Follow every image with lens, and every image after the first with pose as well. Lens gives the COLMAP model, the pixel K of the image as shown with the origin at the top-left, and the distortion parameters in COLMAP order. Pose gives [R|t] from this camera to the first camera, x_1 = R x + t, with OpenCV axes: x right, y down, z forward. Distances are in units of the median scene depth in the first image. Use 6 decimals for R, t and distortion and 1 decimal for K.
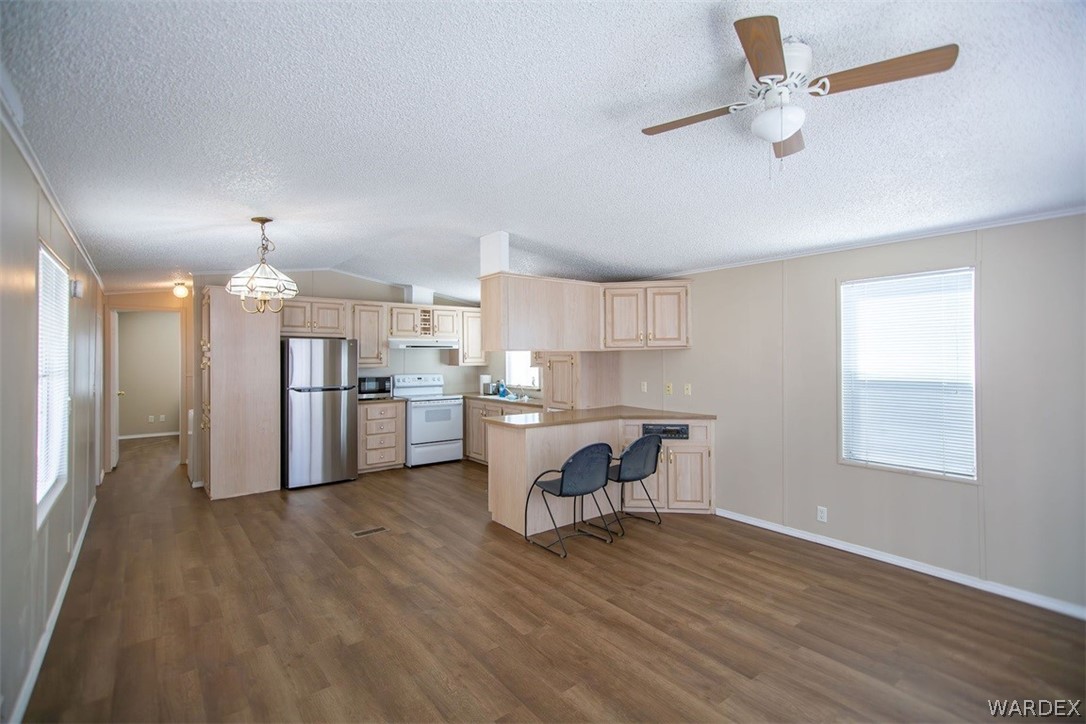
lens RADIAL K [[490.8, 0, 539.6], [0, 490.8, 353.7], [0, 0, 1]] dist [0.000782, 0.000127]
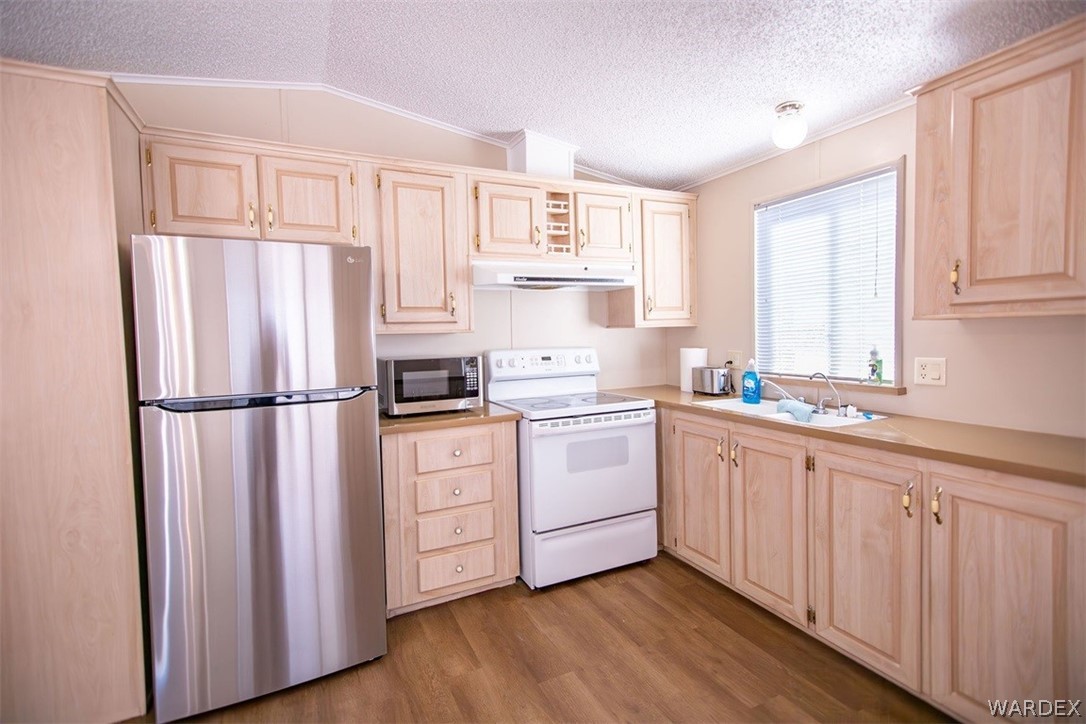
lens RADIAL K [[490.8, 0, 539.6], [0, 490.8, 353.7], [0, 0, 1]] dist [0.000782, 0.000127]
pose [[0.975945, -0.011553, -0.217712, -0.162119], [0.023116, 0.998450, 0.050638, 0.025142], [0.216789, -0.054452, 0.974699, 0.599605]]
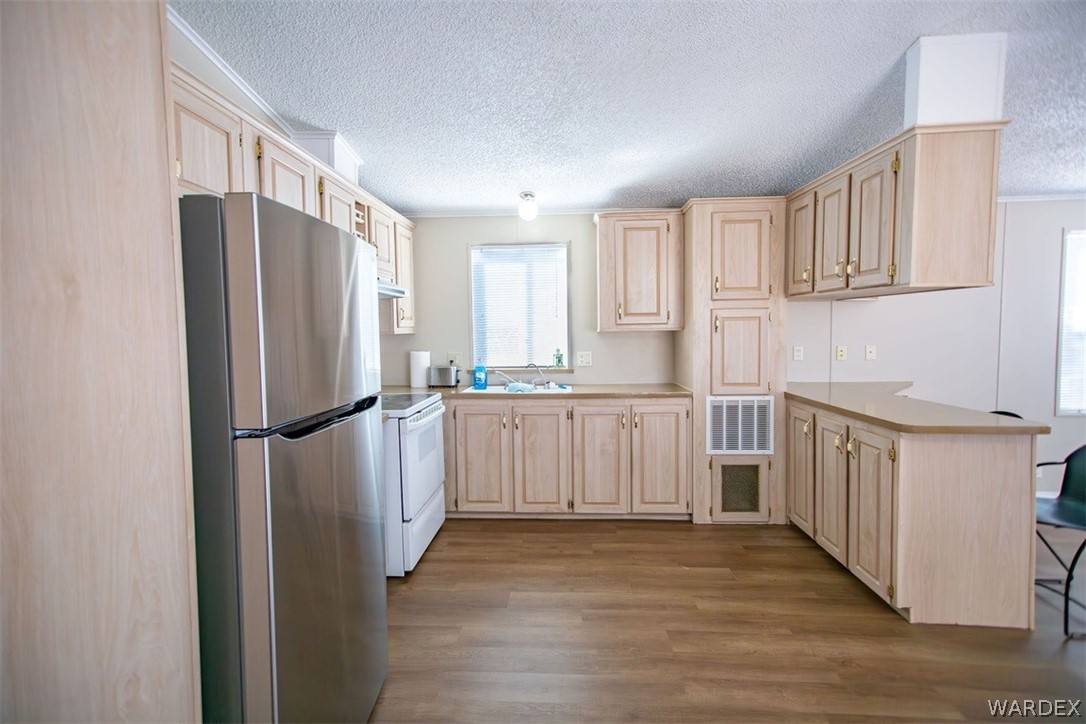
lens RADIAL K [[490.8, 0, 539.6], [0, 490.8, 353.7], [0, 0, 1]] dist [0.000782, 0.000127]
pose [[0.671818, -0.041122, 0.739574, -0.454601], [0.005403, 0.998703, 0.050622, 0.021622], [-0.740697, -0.030013, 0.671169, 0.605491]]
